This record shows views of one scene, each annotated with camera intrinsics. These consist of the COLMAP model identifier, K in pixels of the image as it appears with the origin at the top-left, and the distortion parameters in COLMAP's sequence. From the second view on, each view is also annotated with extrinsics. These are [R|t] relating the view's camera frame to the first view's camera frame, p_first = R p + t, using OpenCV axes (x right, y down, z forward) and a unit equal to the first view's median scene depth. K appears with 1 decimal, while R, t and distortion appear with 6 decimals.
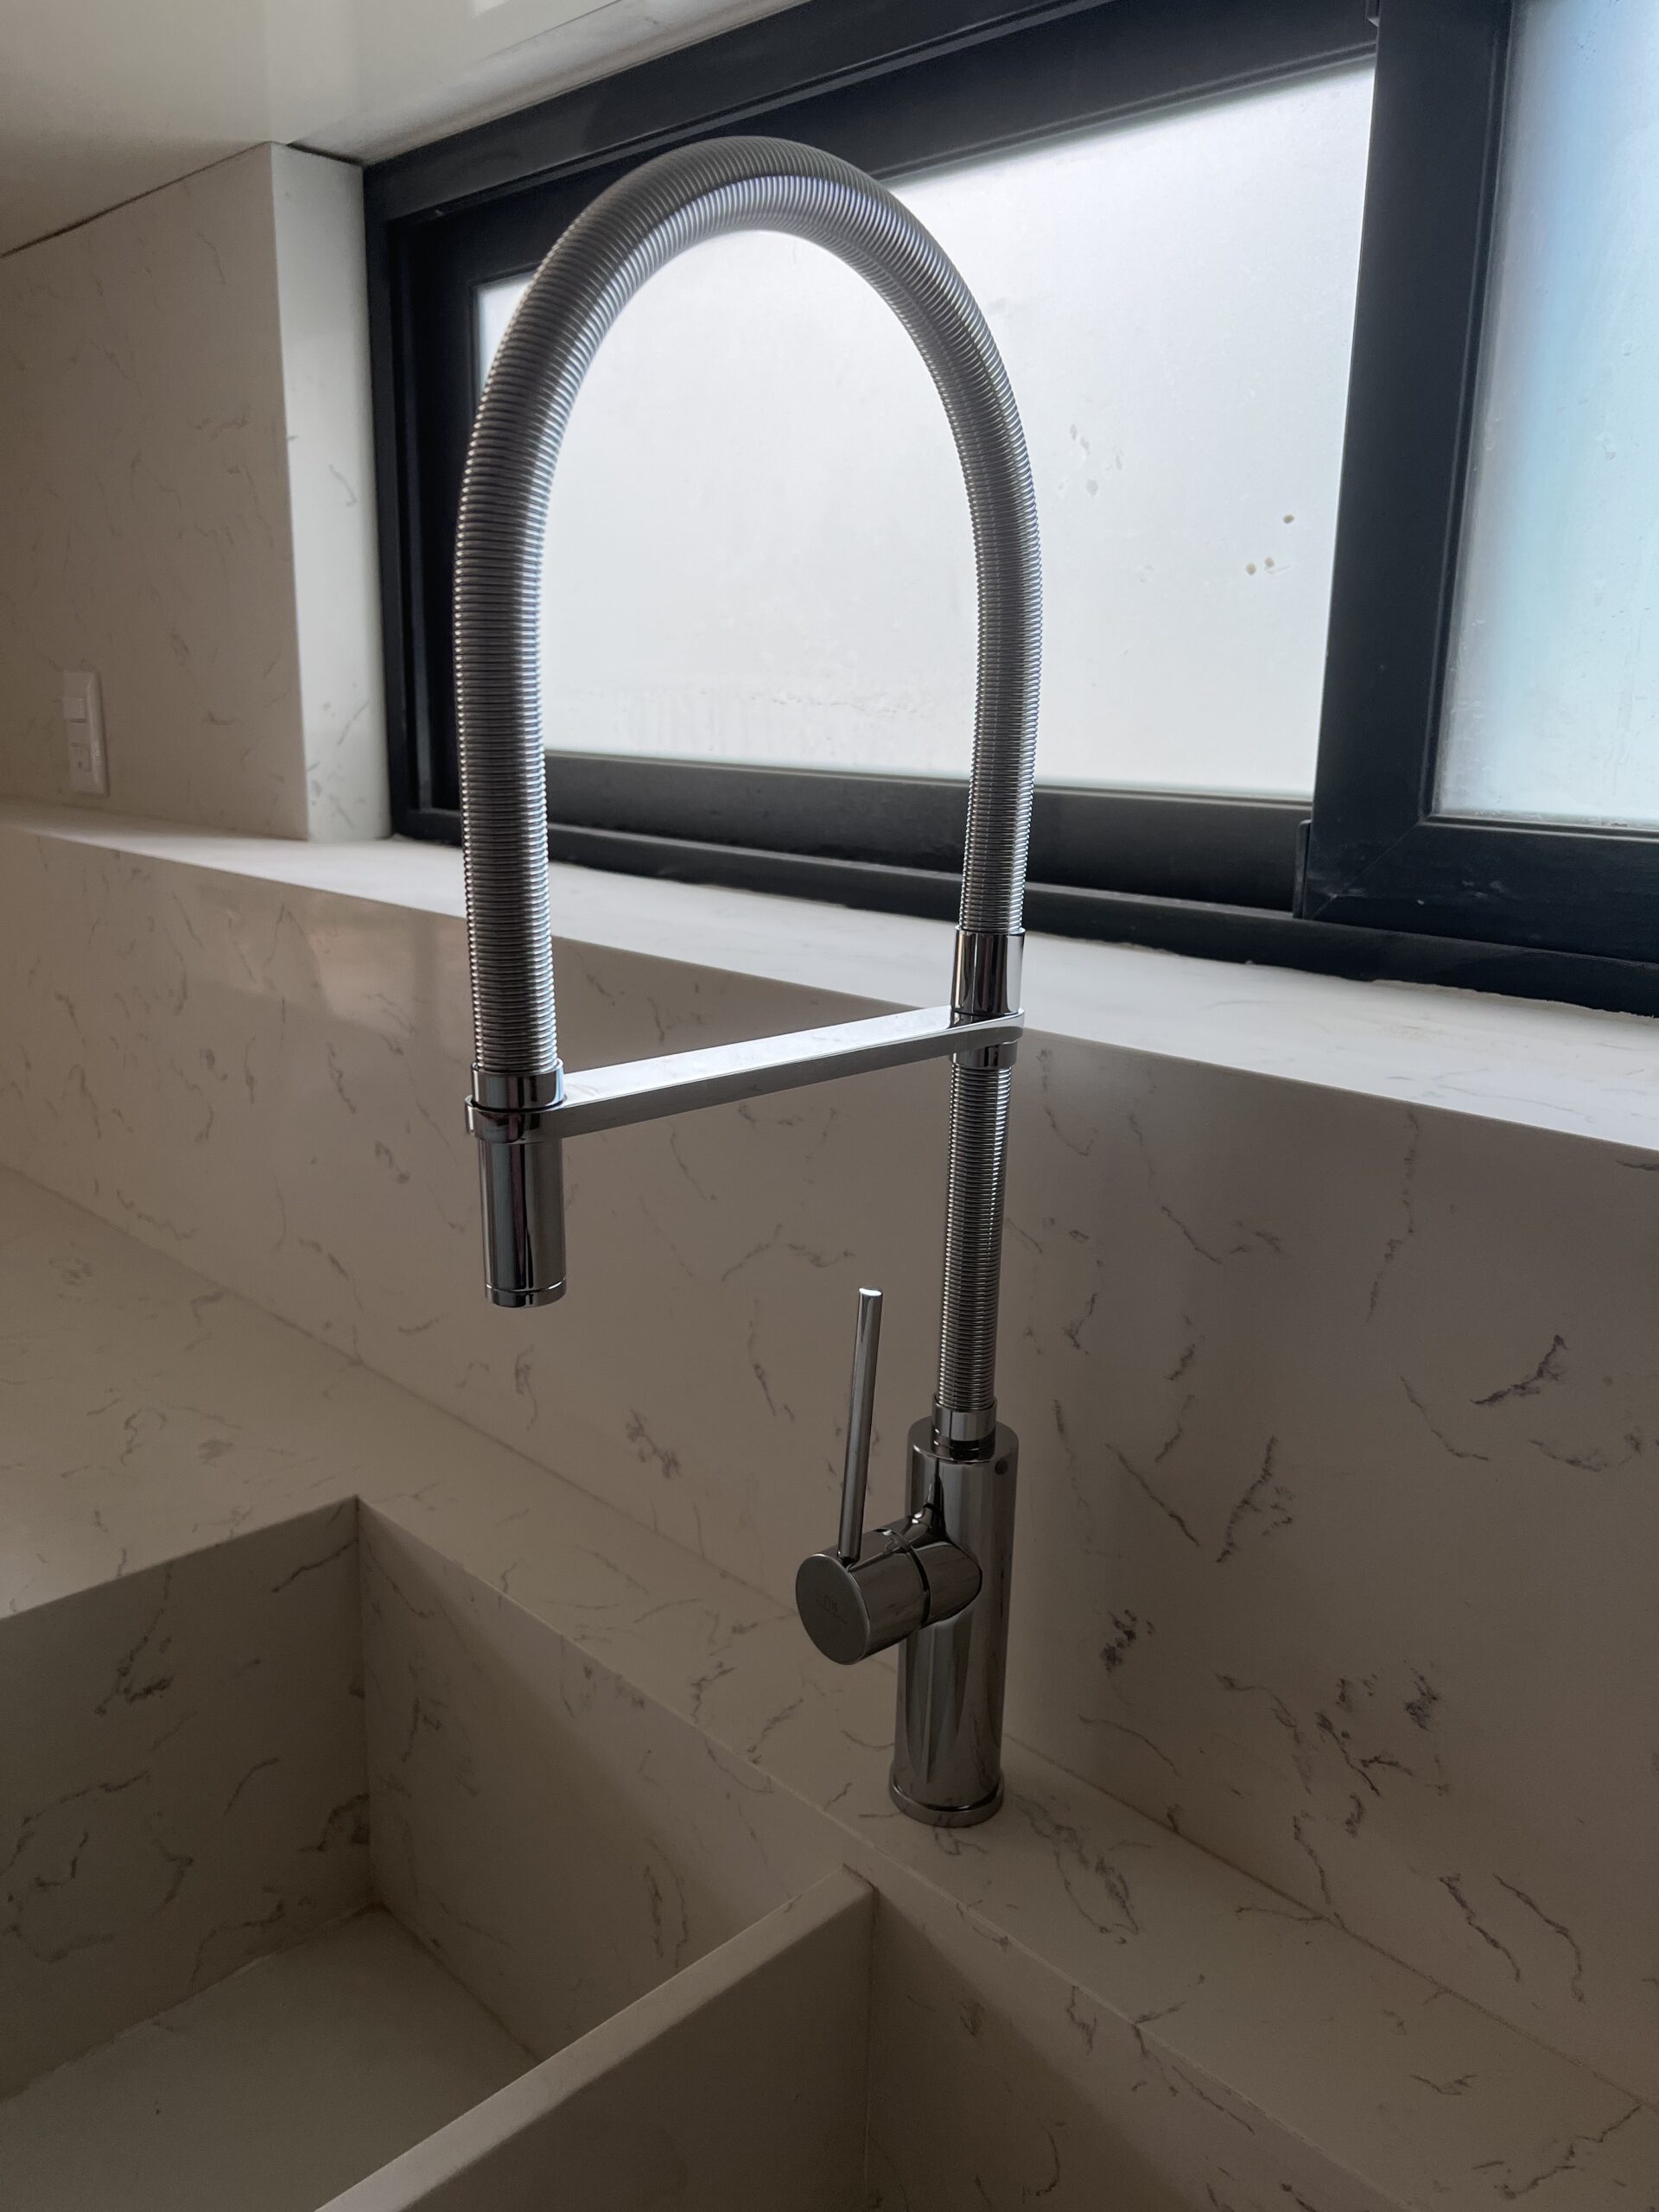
lens RADIAL K [[1676.6, 0, 829.5], [0, 1676.6, 1106.0], [0, 0, 1]] dist [0.094662, -0.108420]
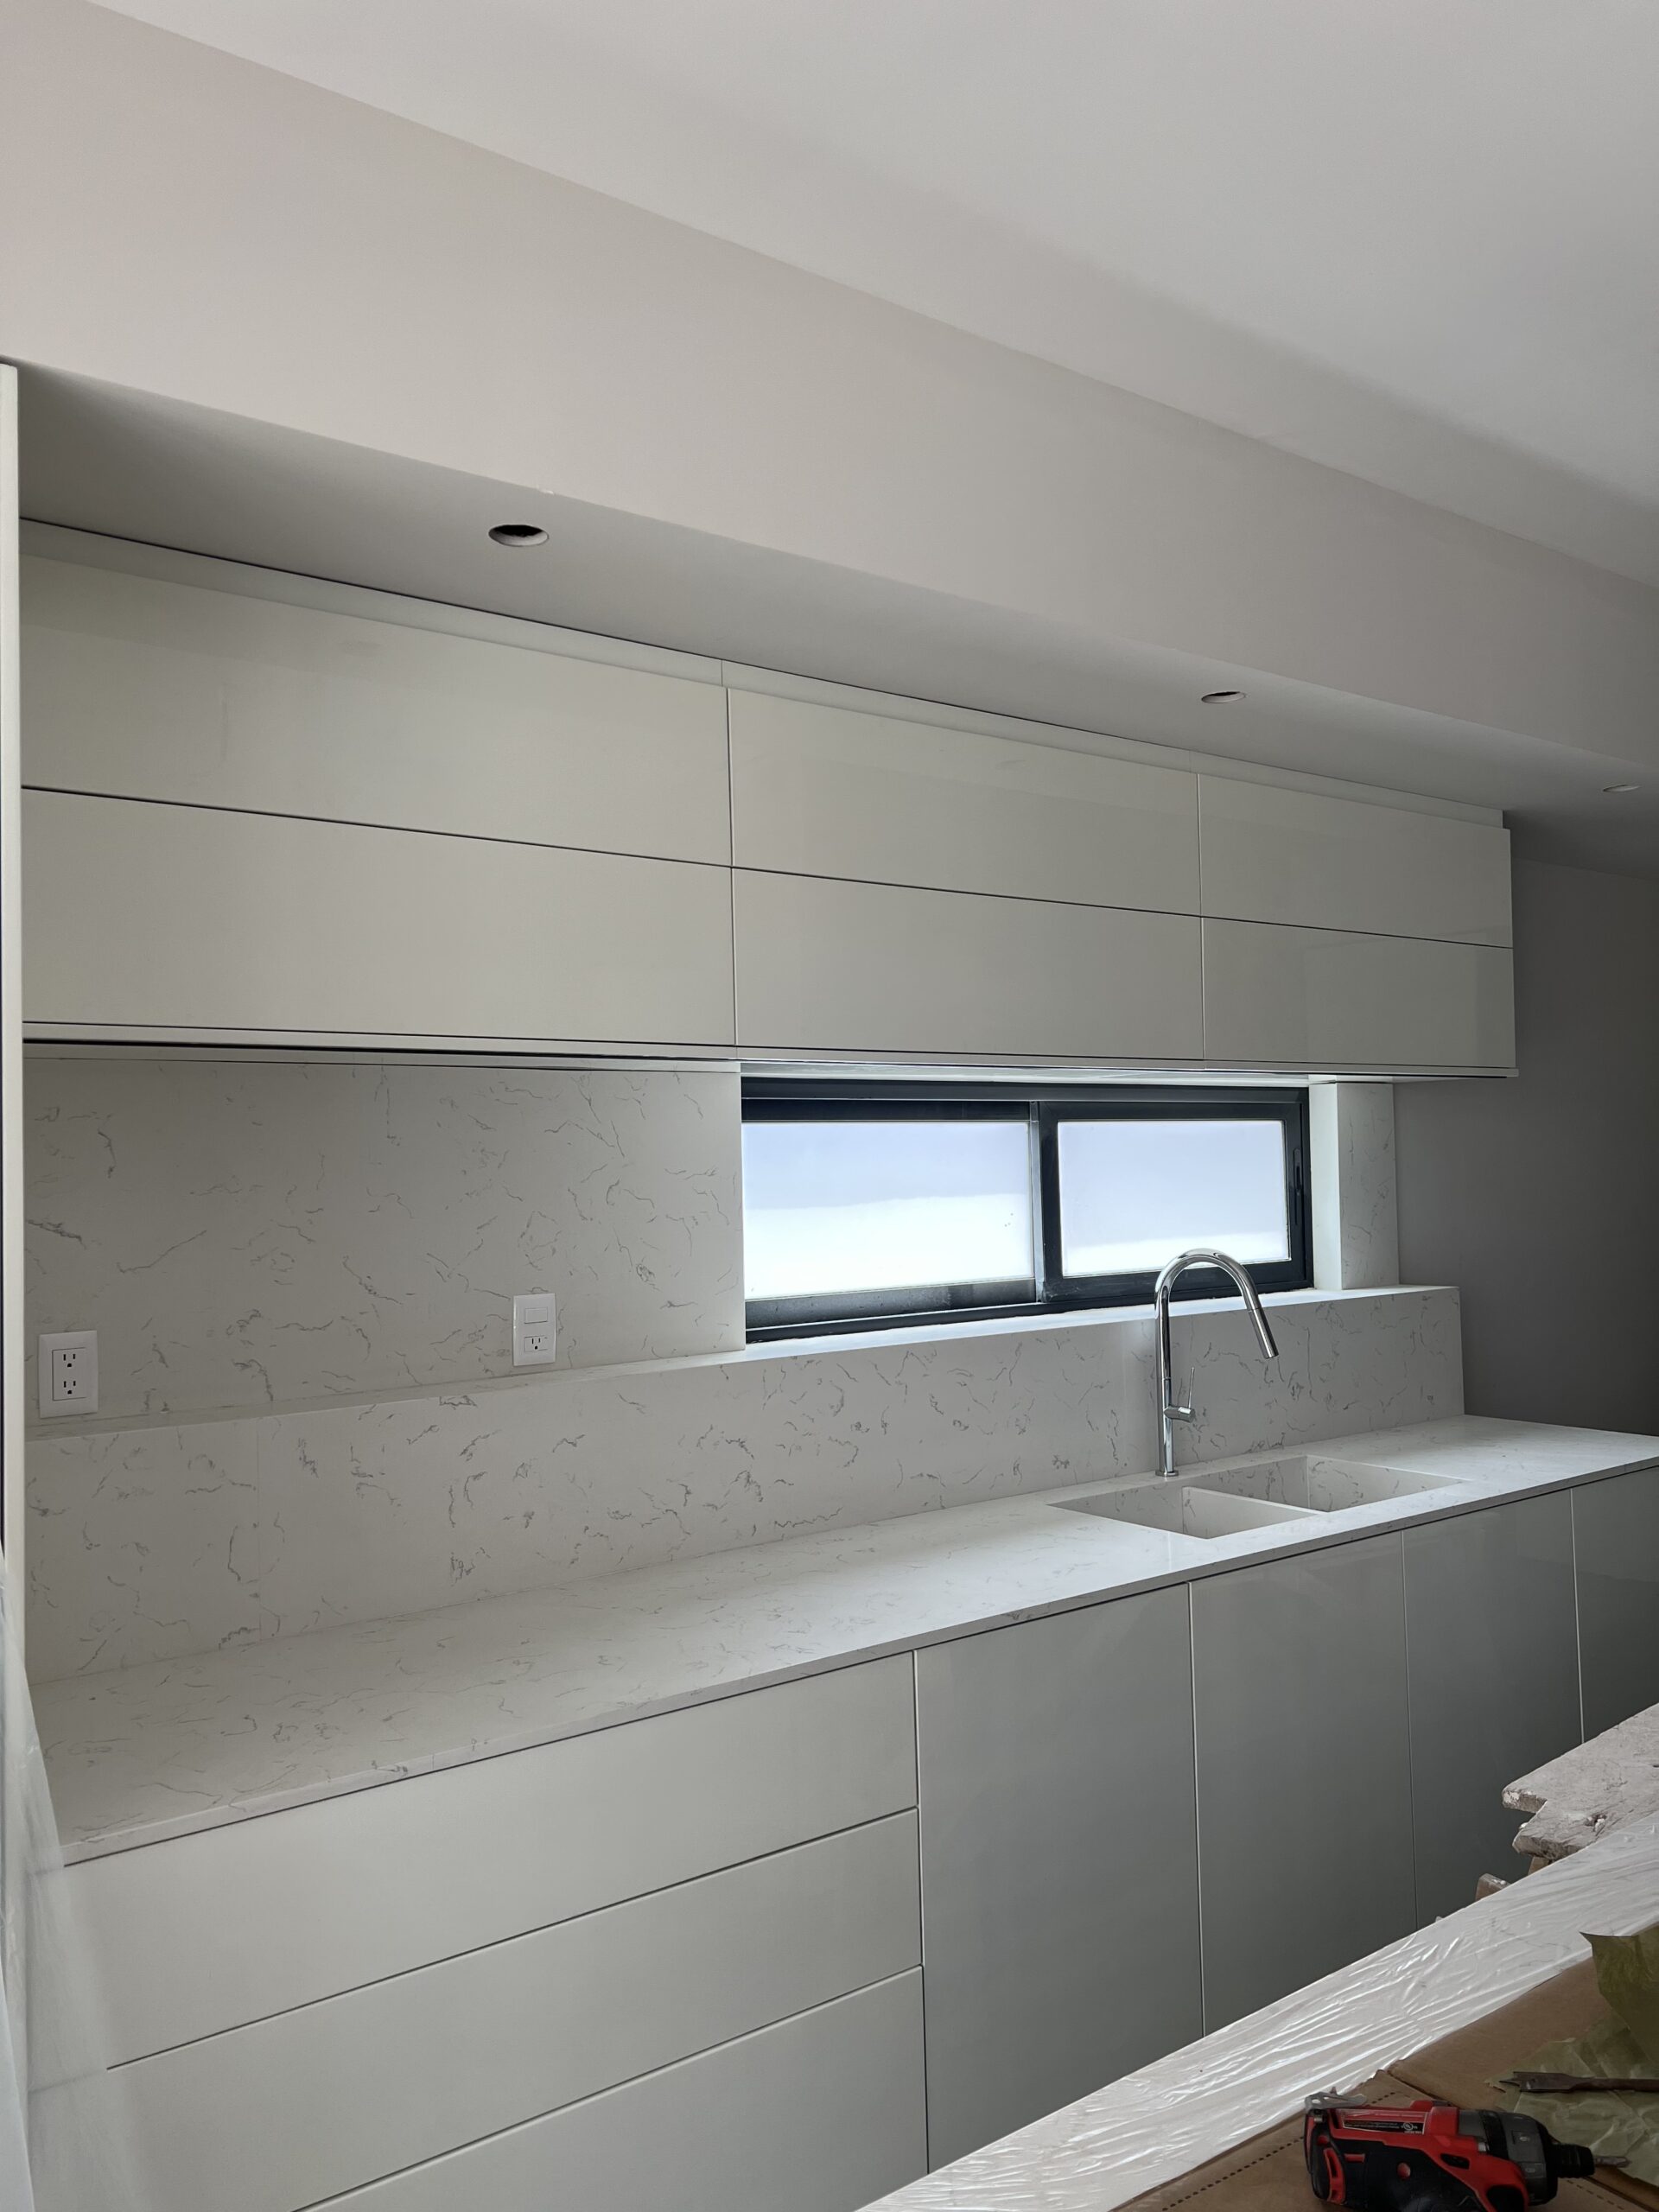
lens RADIAL K [[1676.6, 0, 829.5], [0, 1676.6, 1106.0], [0, 0, 1]] dist [0.094662, -0.108420]
pose [[0.126811, 0.017100, 0.991779, -2.653910], [0.265474, 0.962792, -0.050544, -0.344214], [-0.955742, 0.269702, 0.117553, 0.575086]]
